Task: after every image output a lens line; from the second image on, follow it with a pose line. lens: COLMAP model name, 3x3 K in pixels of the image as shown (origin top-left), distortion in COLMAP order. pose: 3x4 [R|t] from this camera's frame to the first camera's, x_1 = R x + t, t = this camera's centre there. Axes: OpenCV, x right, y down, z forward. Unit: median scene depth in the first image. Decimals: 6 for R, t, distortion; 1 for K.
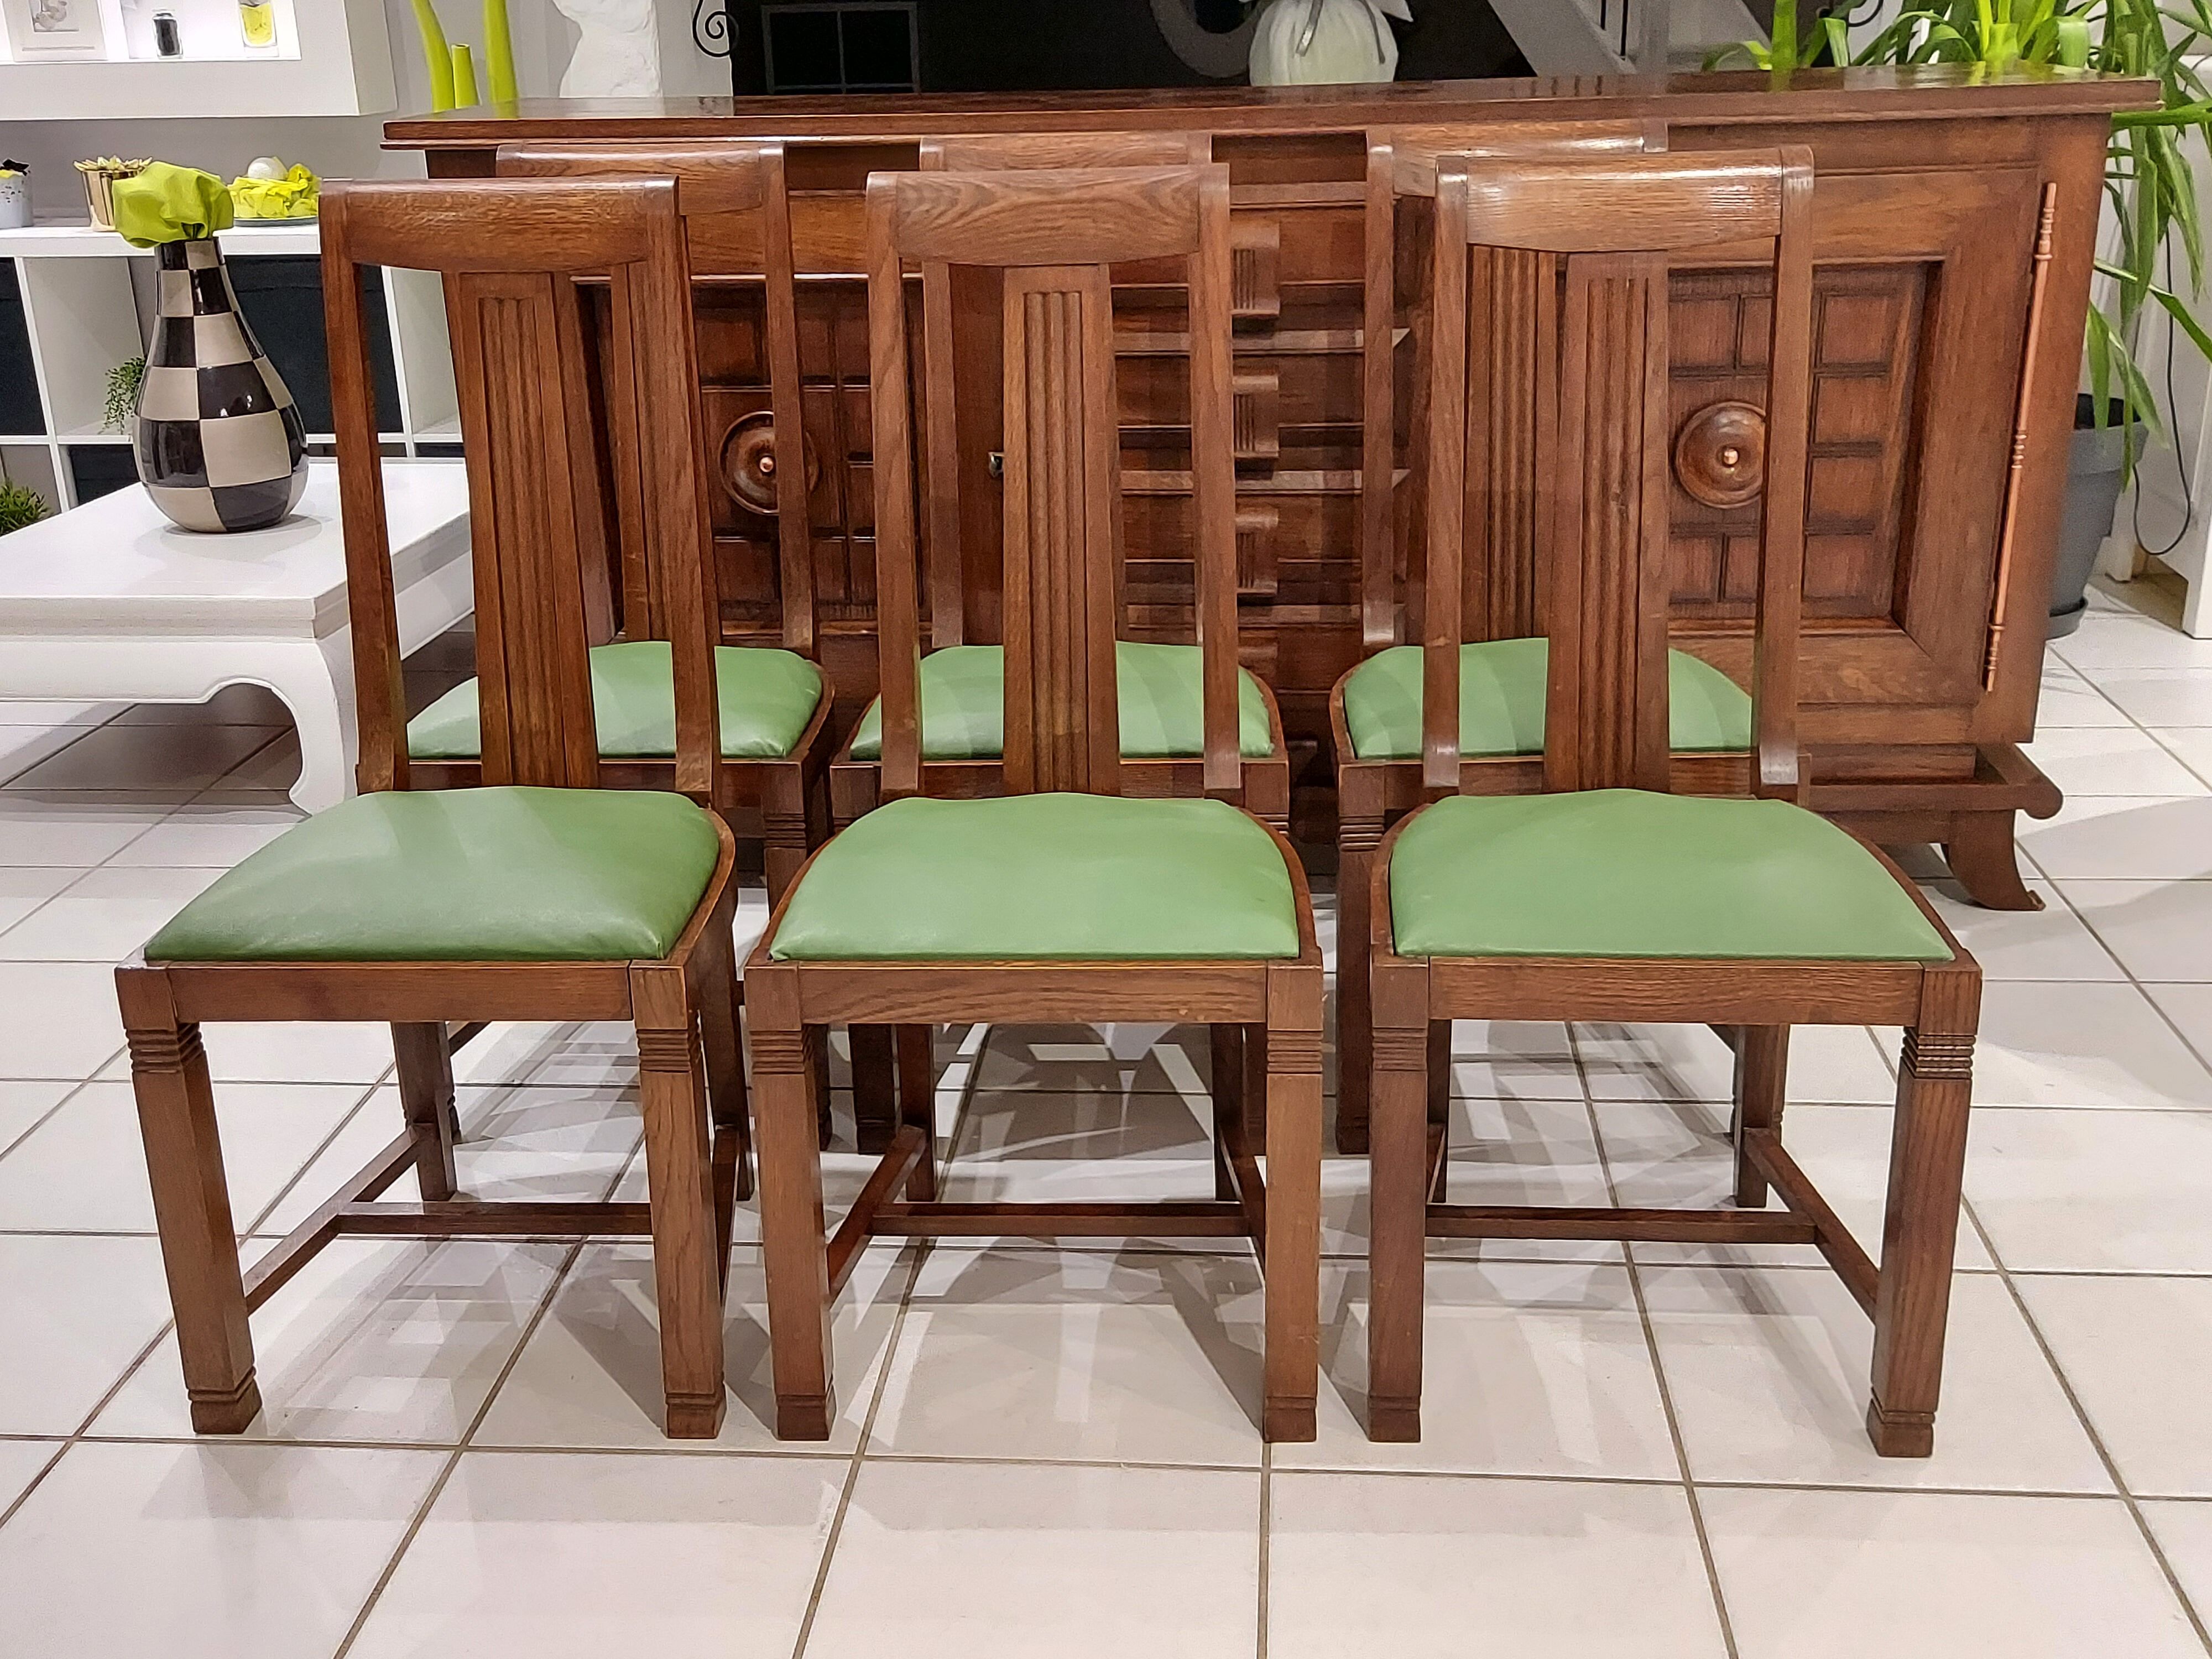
lens RADIAL K [[2242.5, 0, 1106.0], [0, 2242.5, 829.5], [0, 0, 1]] dist [0.075281, -0.086592]
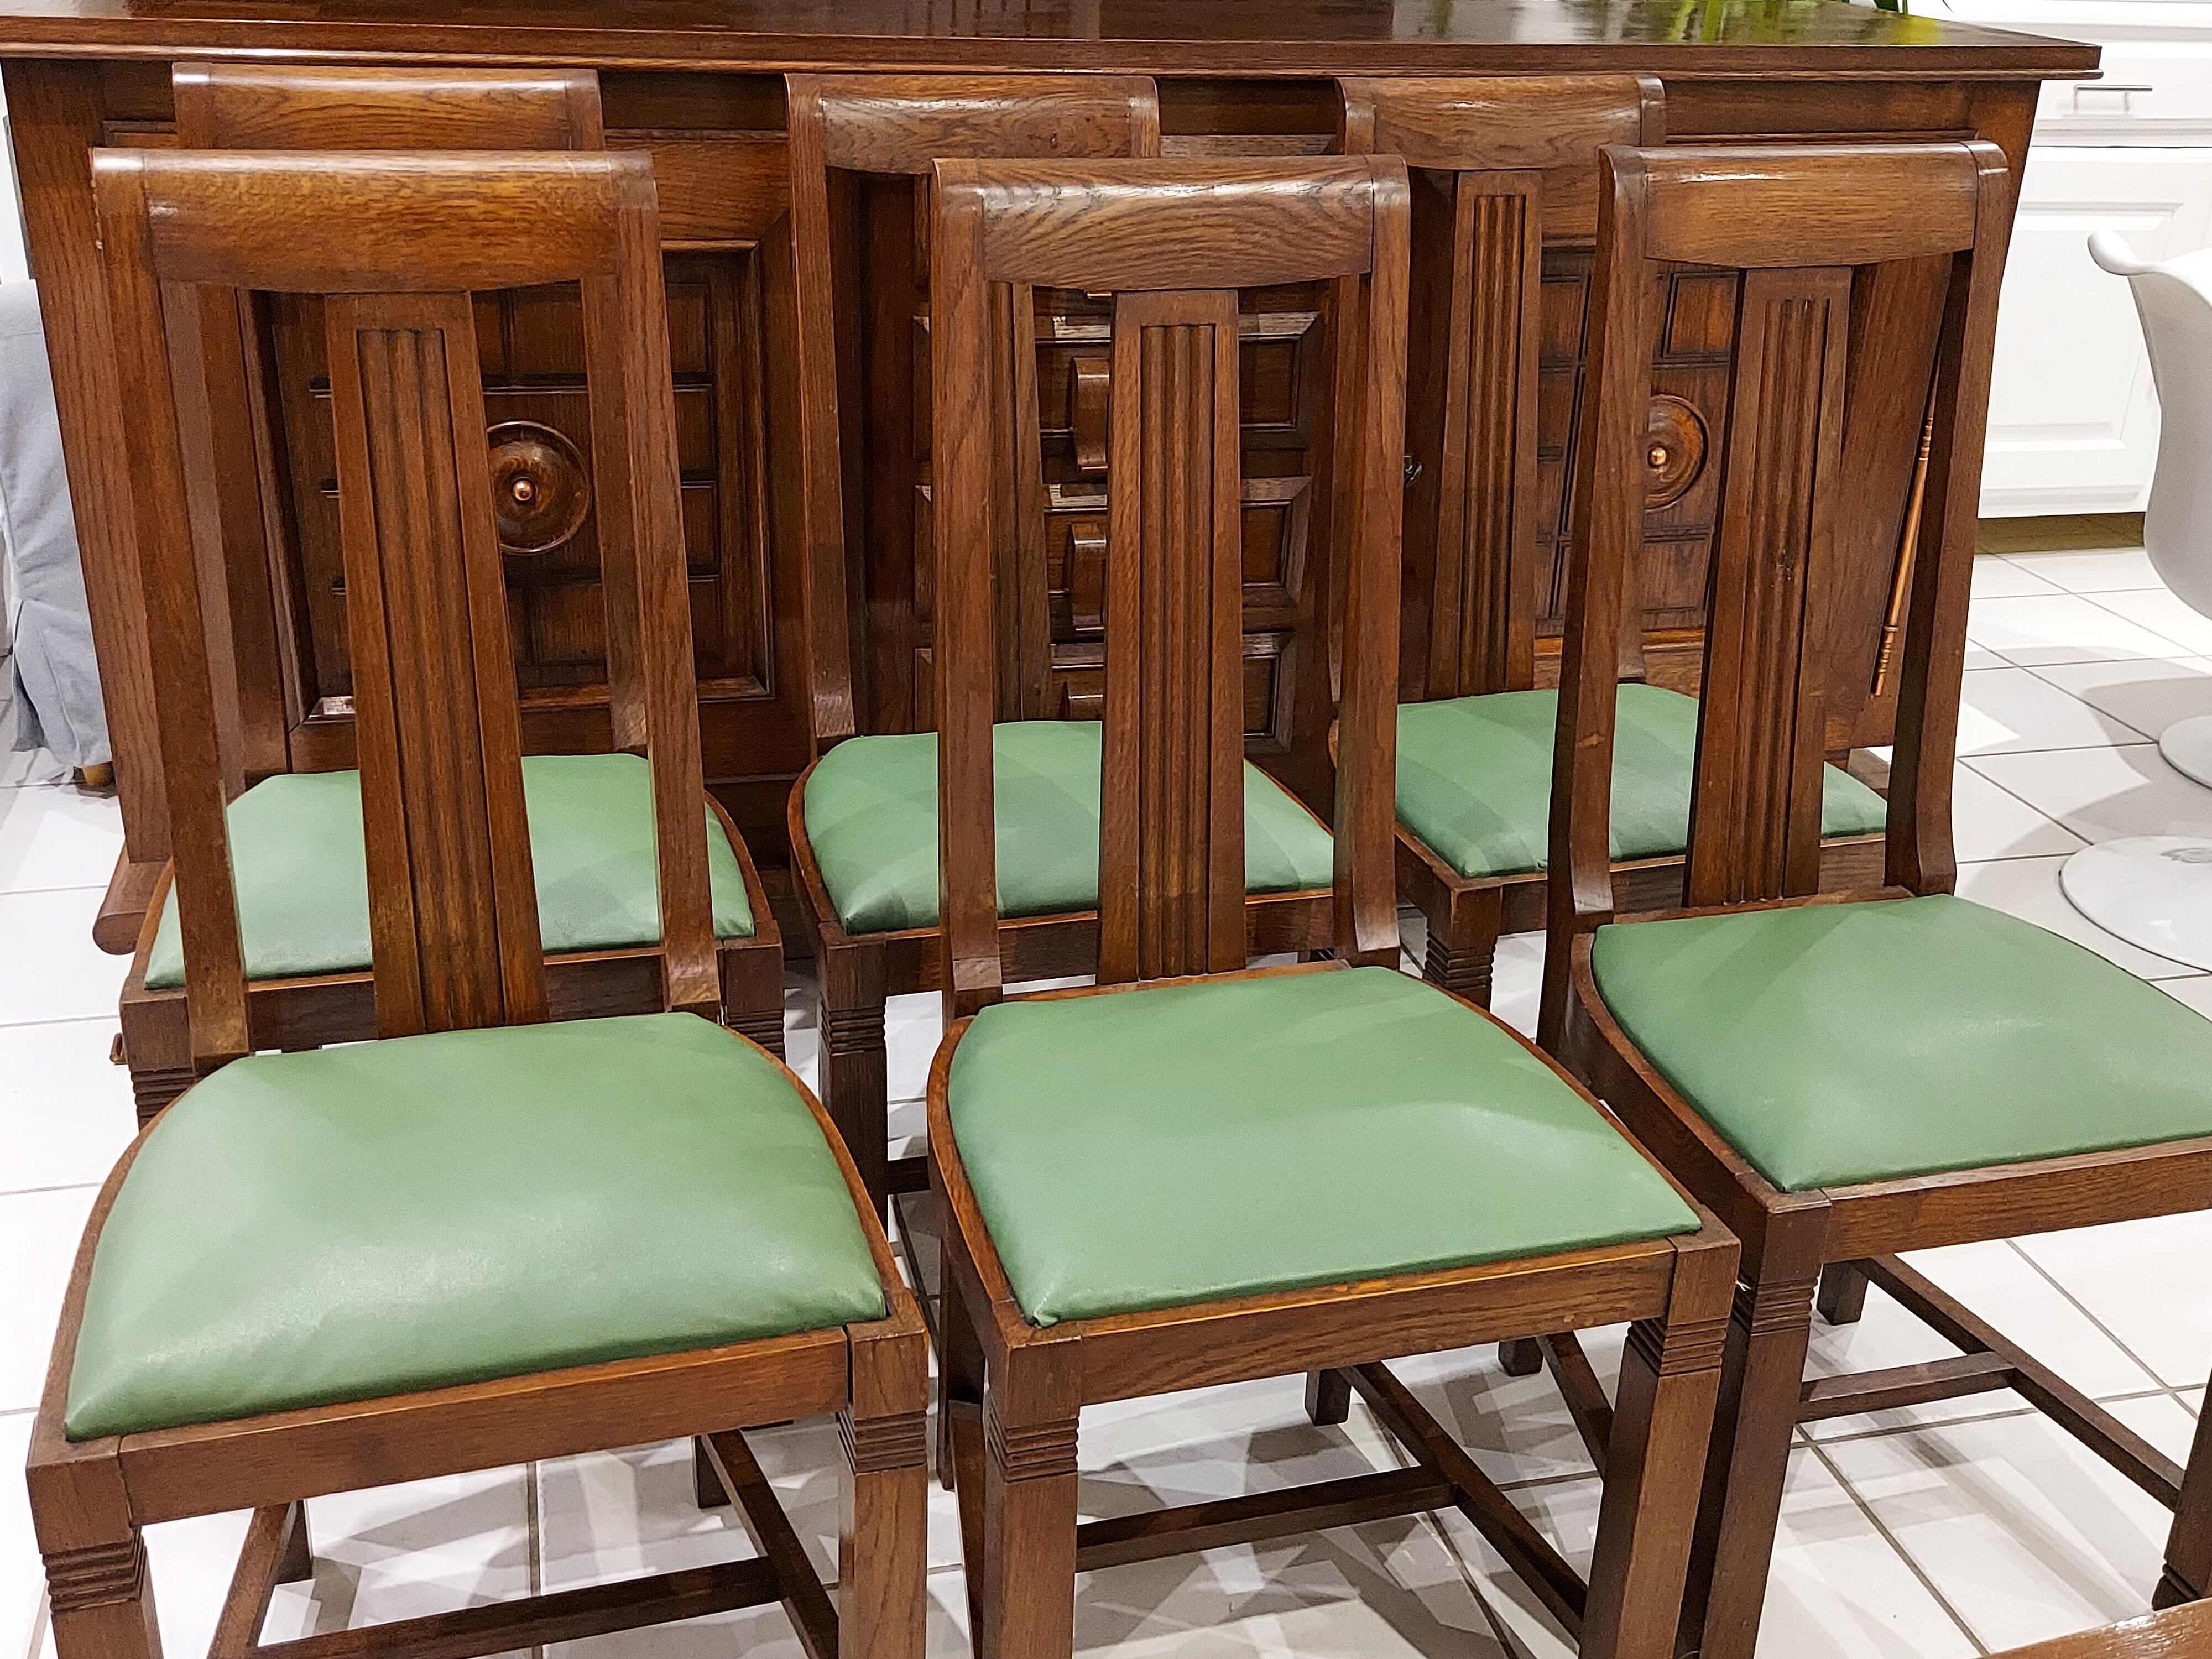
lens RADIAL K [[2242.5, 0, 1106.0], [0, 2242.5, 829.5], [0, 0, 1]] dist [0.075281, -0.086592]
pose [[0.944562, -0.079011, 0.318685, -0.288521], [0.058061, 0.995512, 0.074726, -0.125431], [-0.323159, -0.052080, 0.944910, 0.284851]]
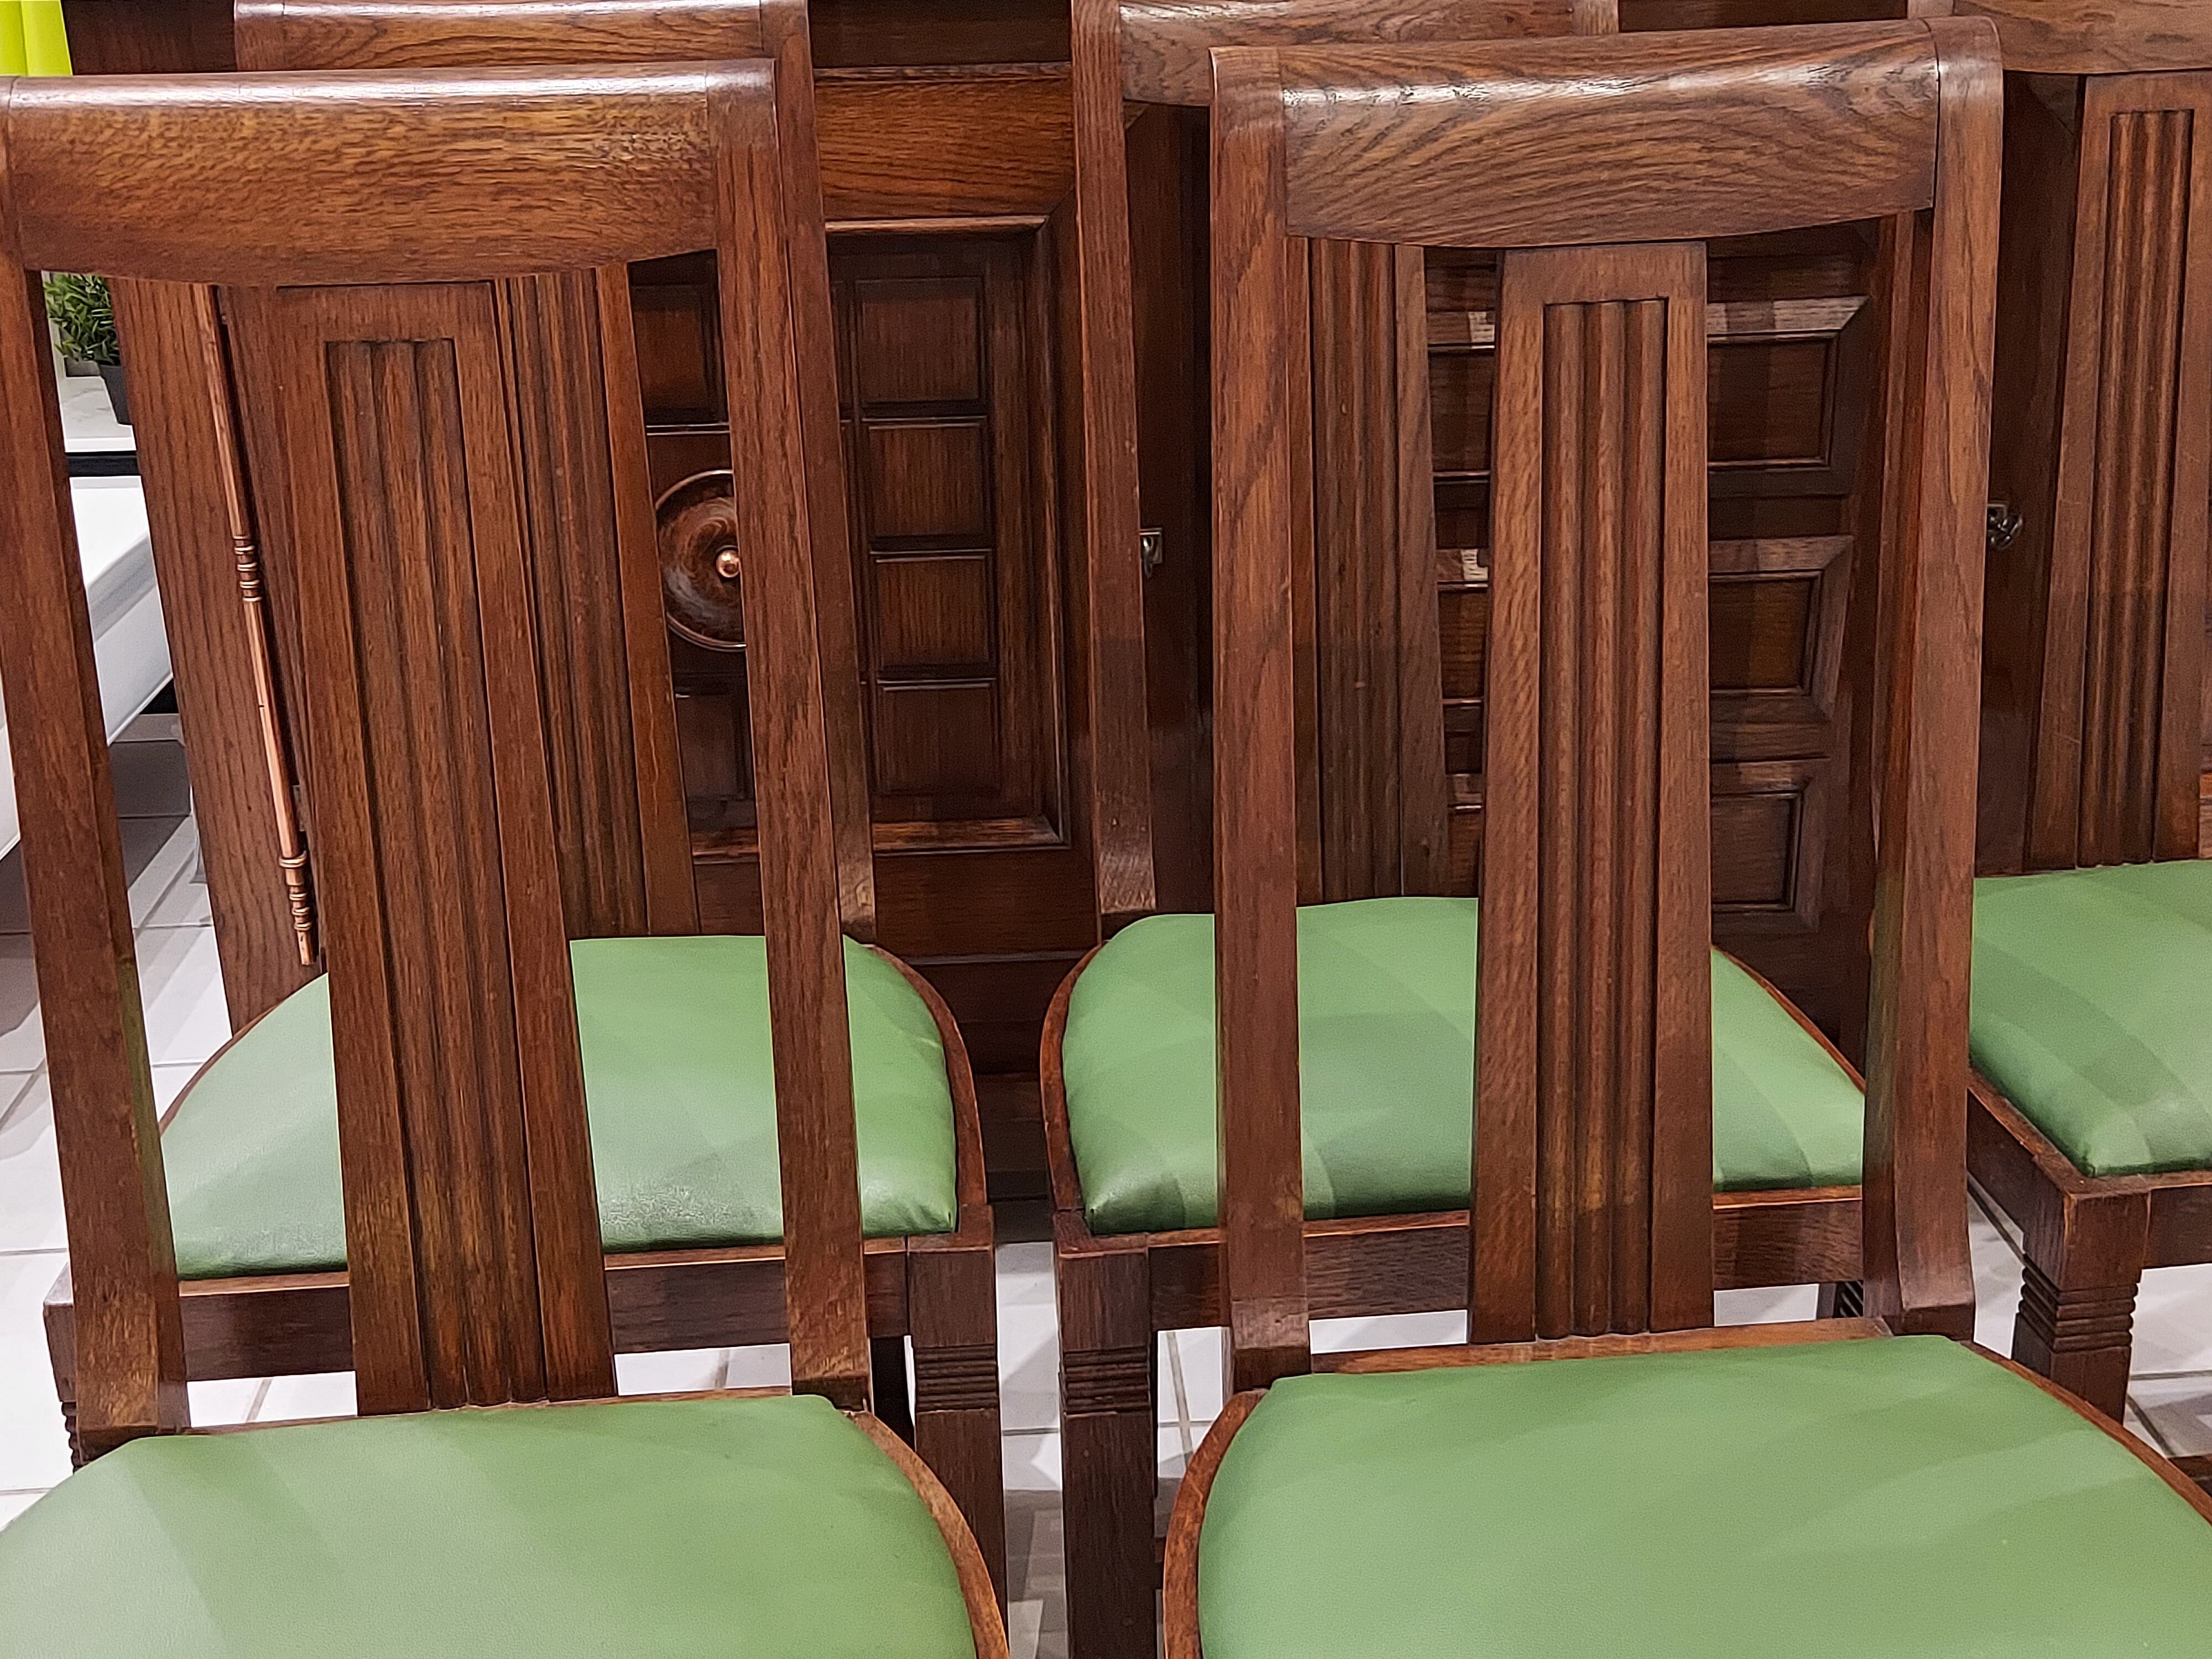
lens RADIAL K [[2623.3, 0, 1106.0], [0, 2623.3, 829.5], [0, 0, 1]] dist [0.084088, -0.139920]
pose [[0.990058, -0.048854, 0.131900, -0.196623], [0.046397, 0.998689, 0.021636, -0.142084], [-0.132784, -0.015301, 0.991027, 0.459319]]
